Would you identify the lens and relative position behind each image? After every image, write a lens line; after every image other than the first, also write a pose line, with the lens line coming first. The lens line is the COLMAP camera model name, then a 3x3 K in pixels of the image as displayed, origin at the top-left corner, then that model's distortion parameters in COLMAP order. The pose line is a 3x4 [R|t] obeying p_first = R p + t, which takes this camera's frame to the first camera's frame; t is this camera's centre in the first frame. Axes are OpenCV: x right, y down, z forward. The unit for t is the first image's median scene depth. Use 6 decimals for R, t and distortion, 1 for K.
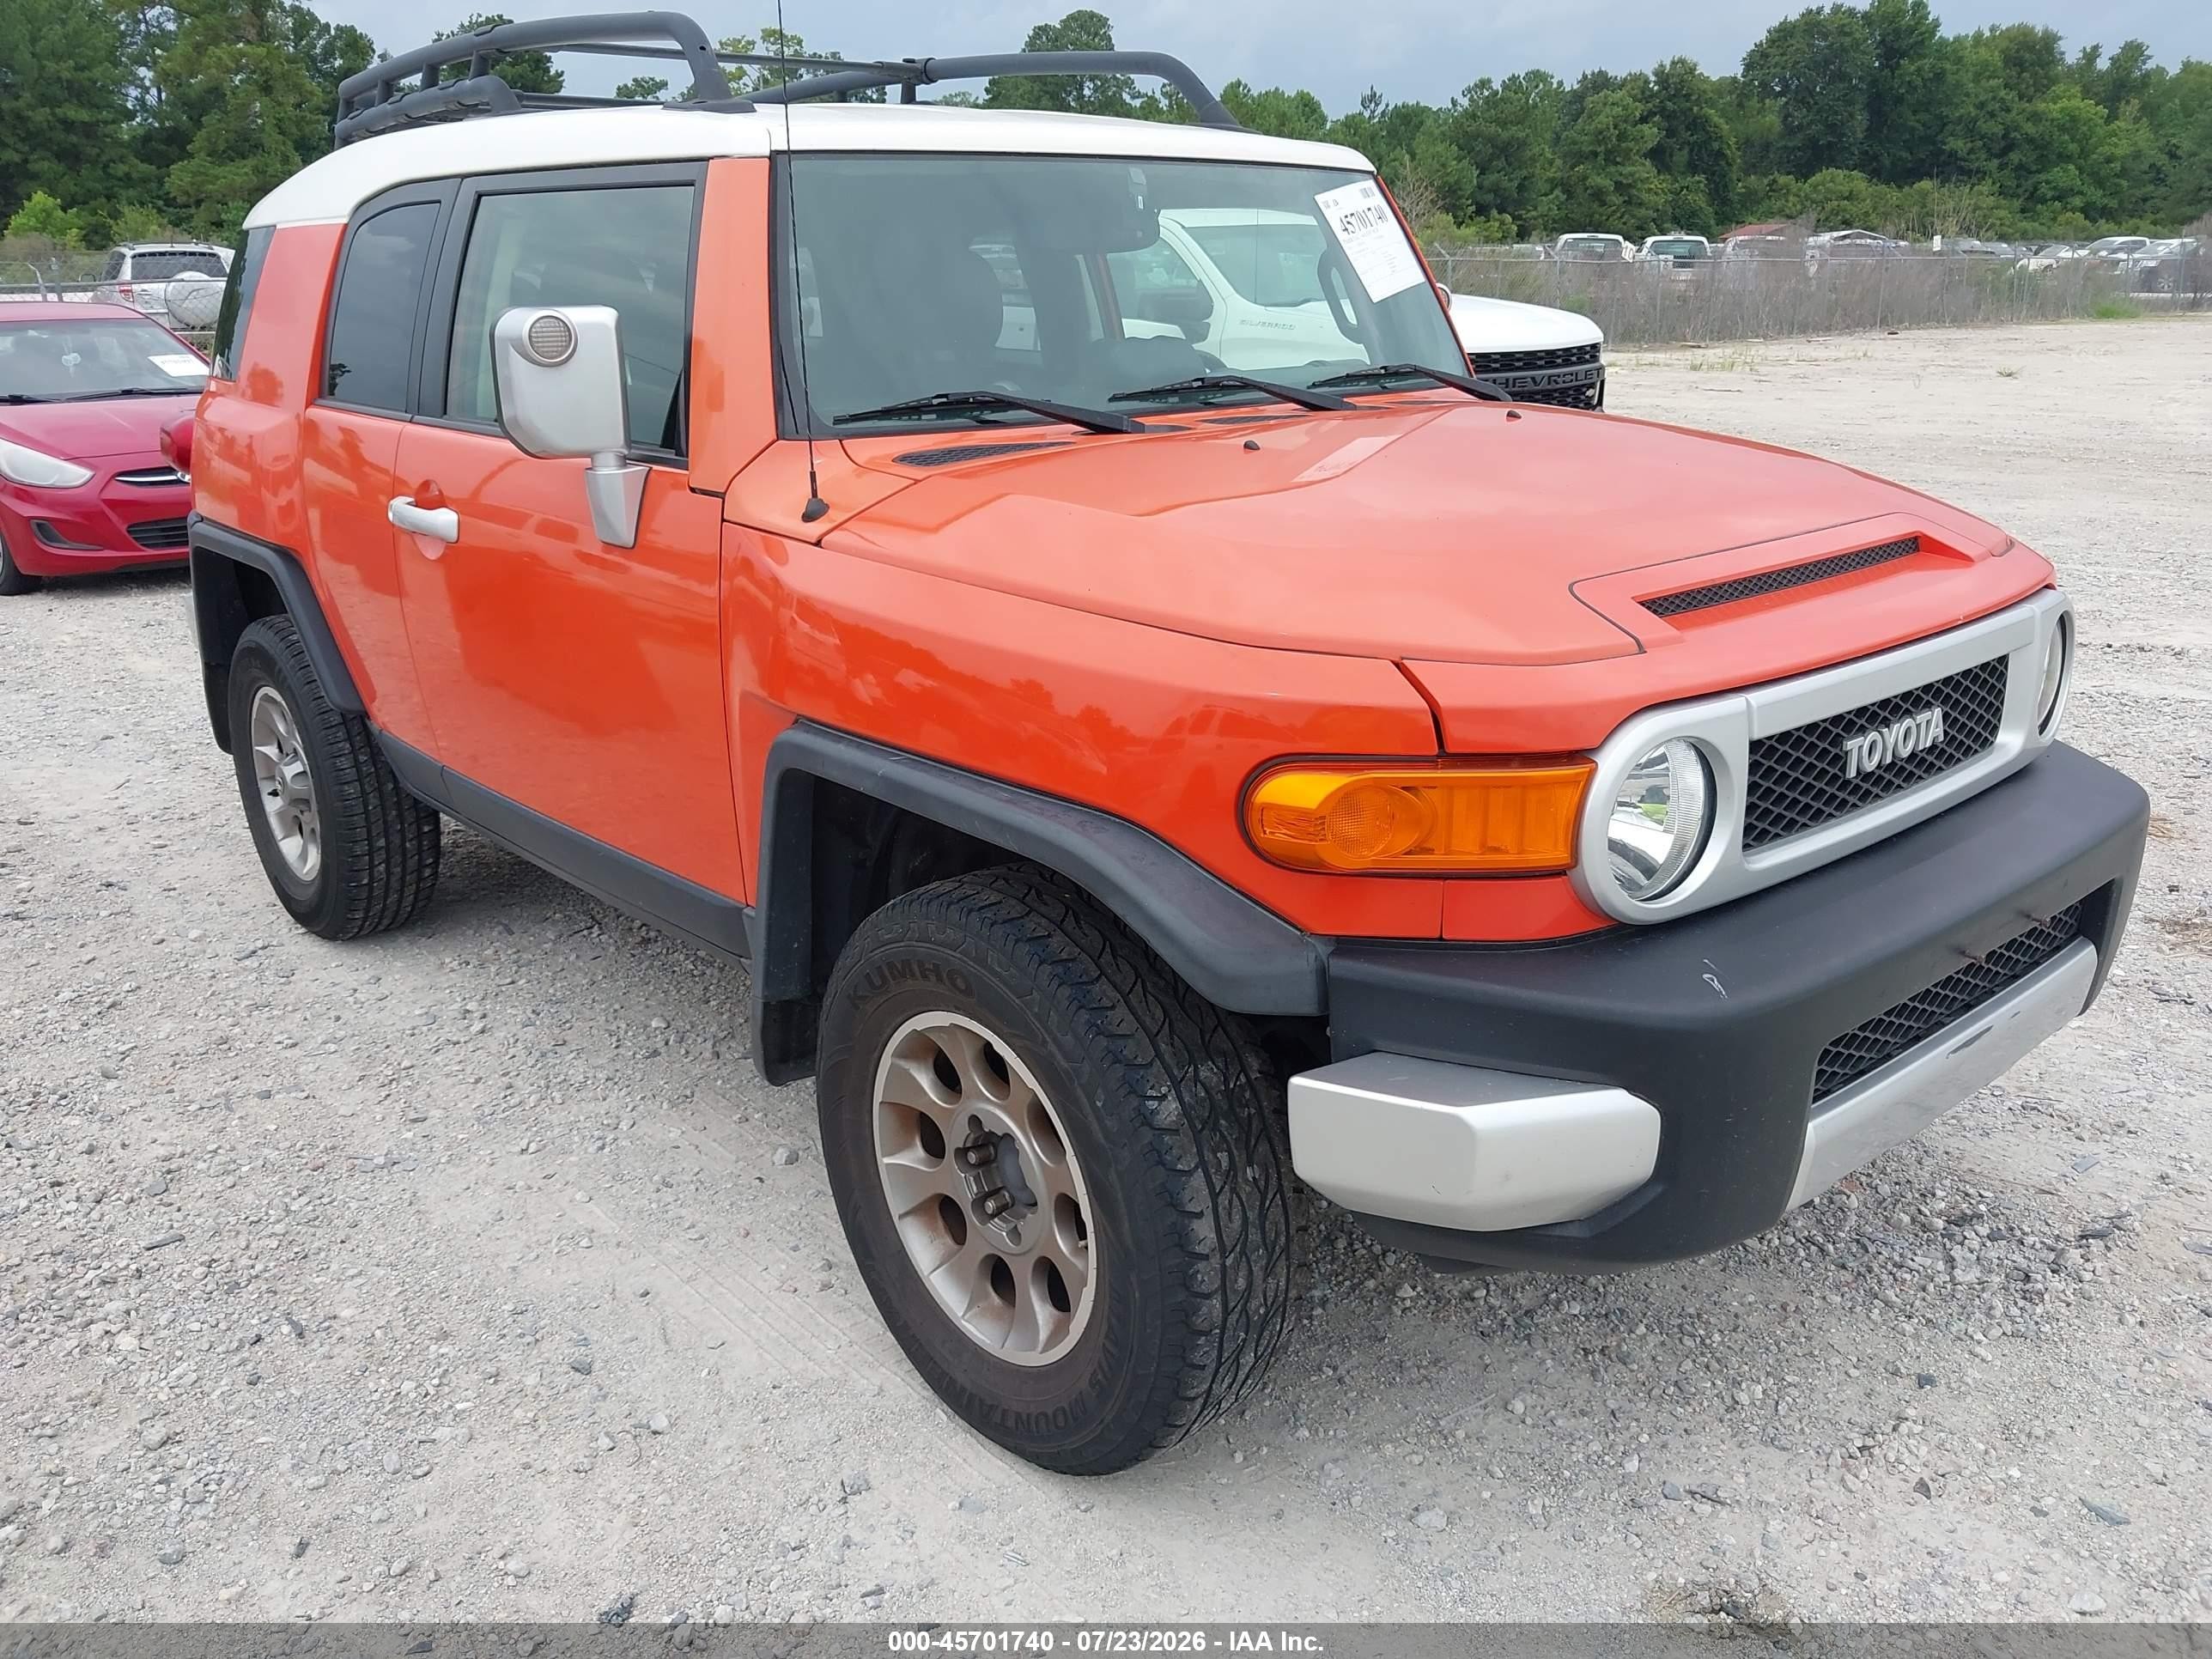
lens RADIAL K [[1866.3, 0, 1106.0], [0, 1866.3, 829.5], [0, 0, 1]] dist [-0.006552, -0.000812]
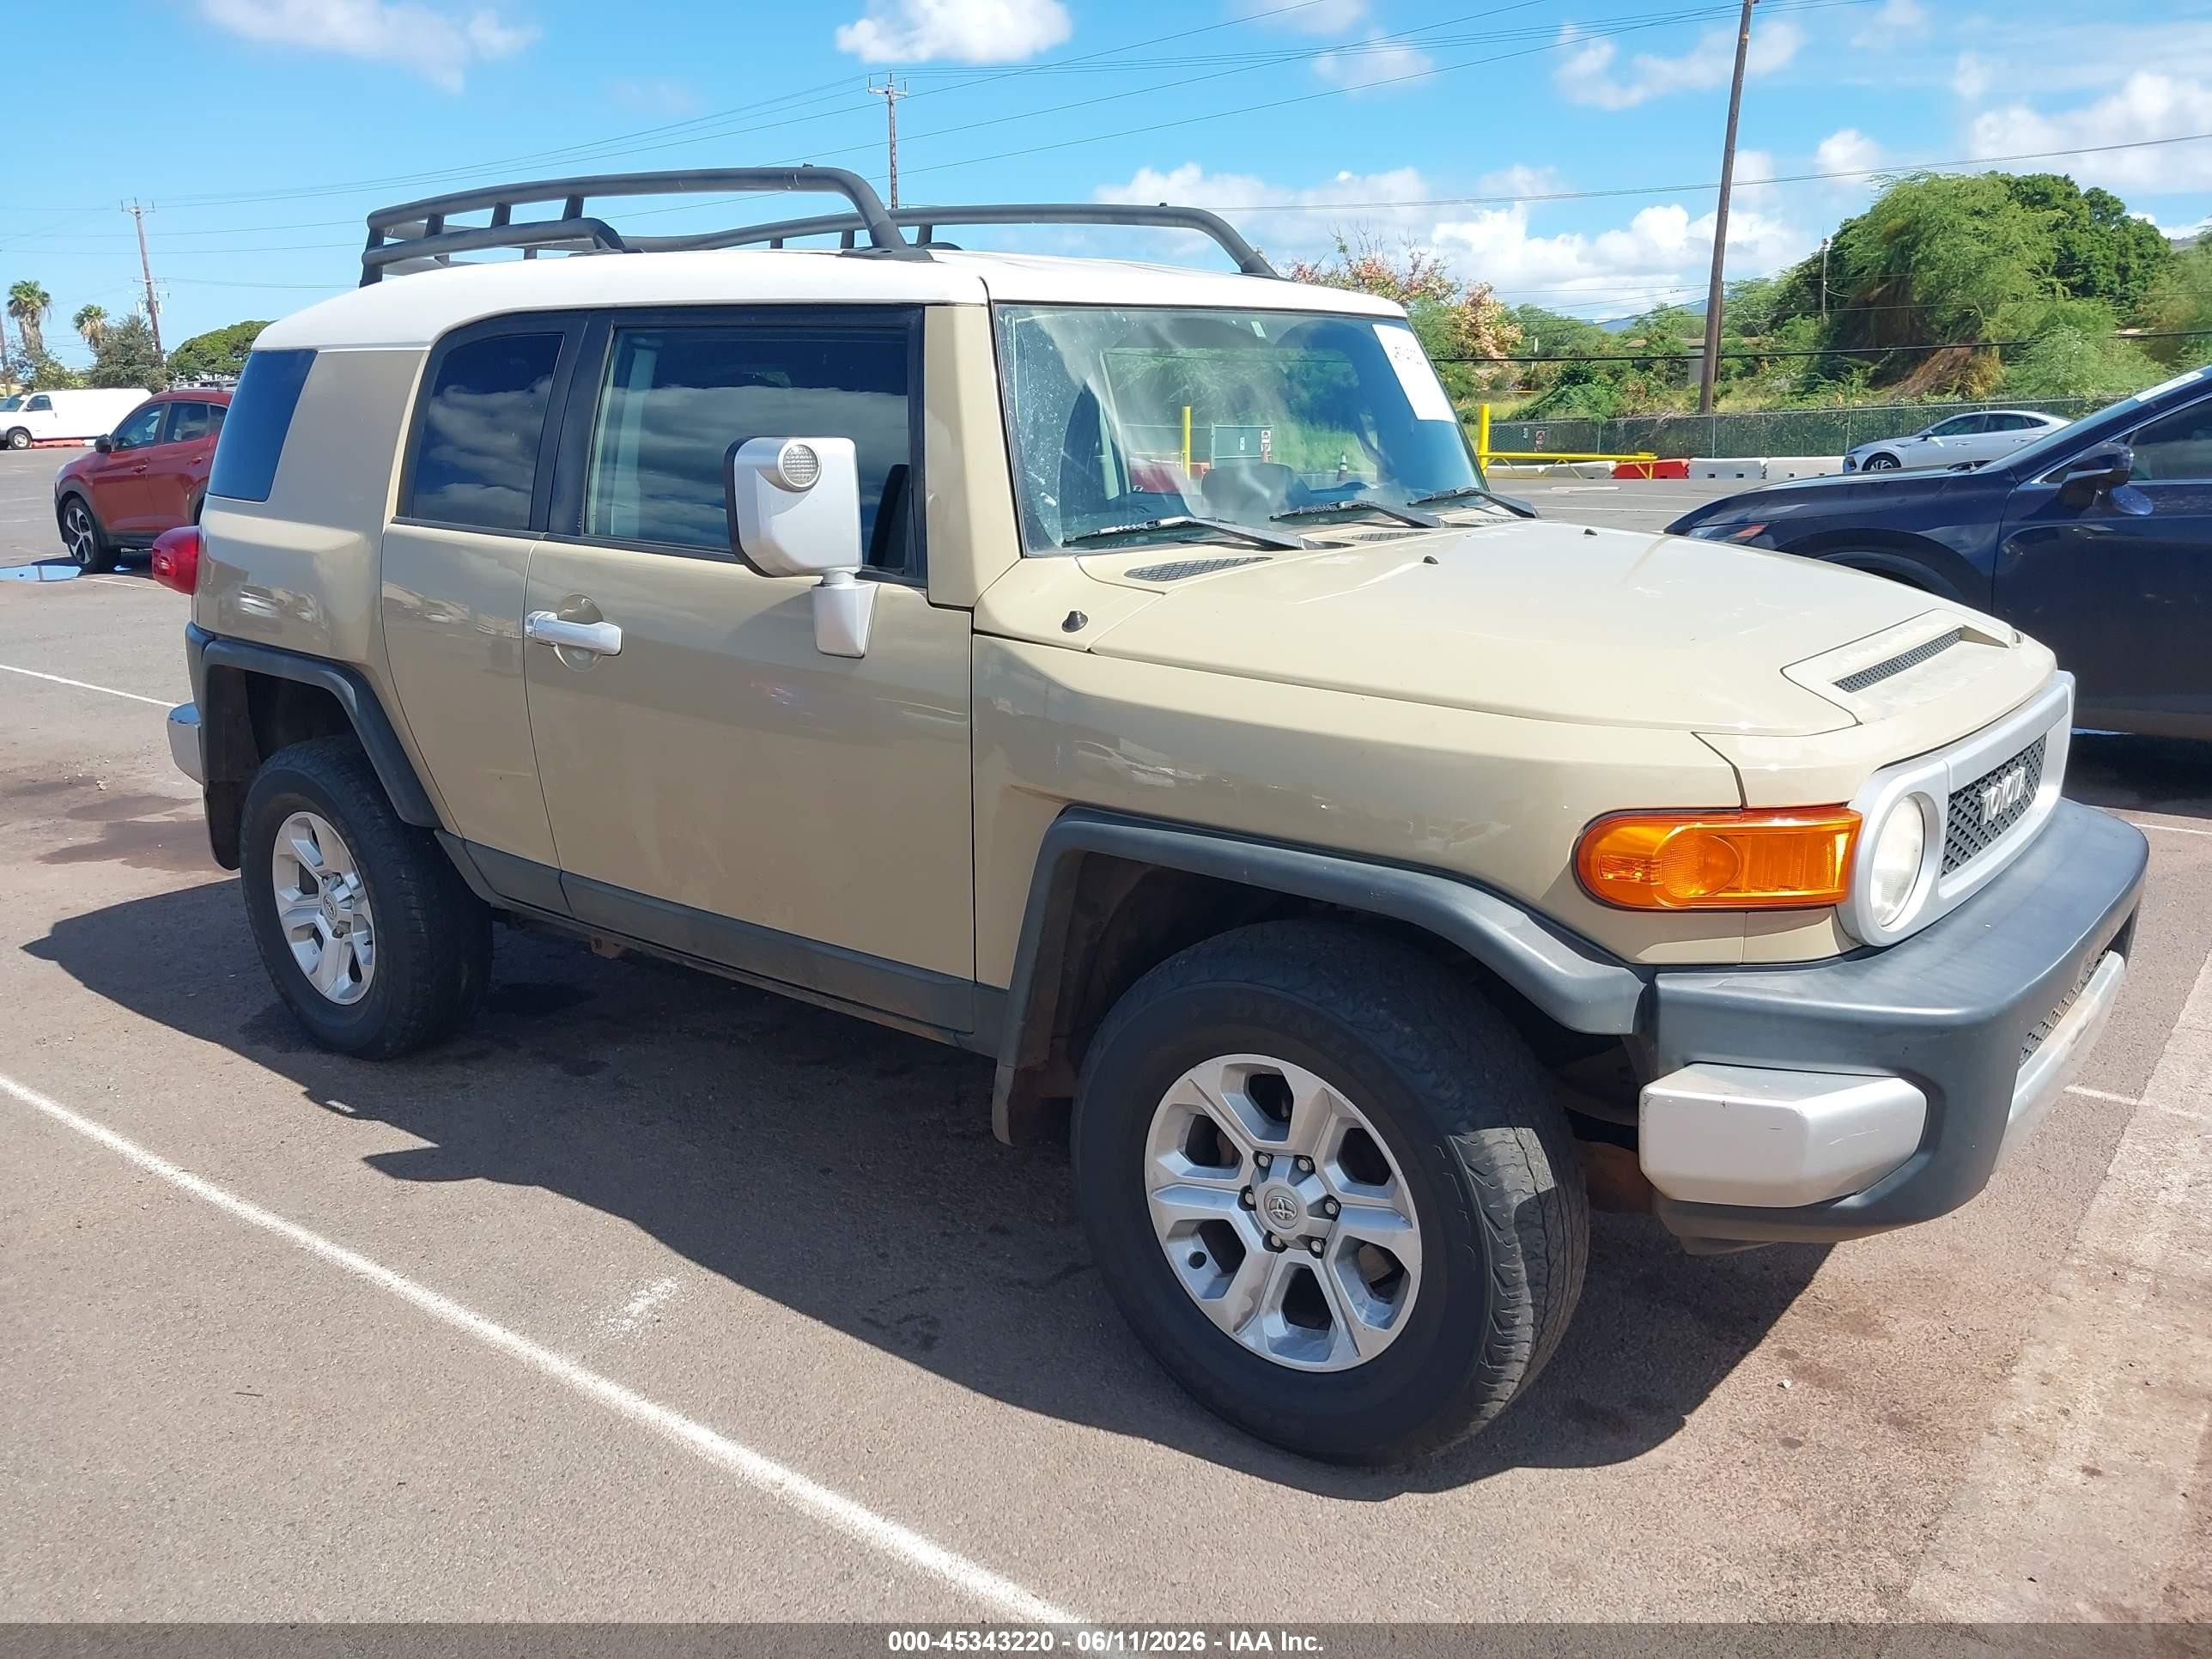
lens RADIAL K [[1866.3, 0, 1106.0], [0, 1866.3, 829.5], [0, 0, 1]] dist [-0.006552, -0.000812]
pose [[0.983388, -0.038143, 0.177463, -0.359915], [0.047986, 0.997519, -0.051508, 0.011487], [-0.175059, 0.059168, 0.982779, -0.092602]]
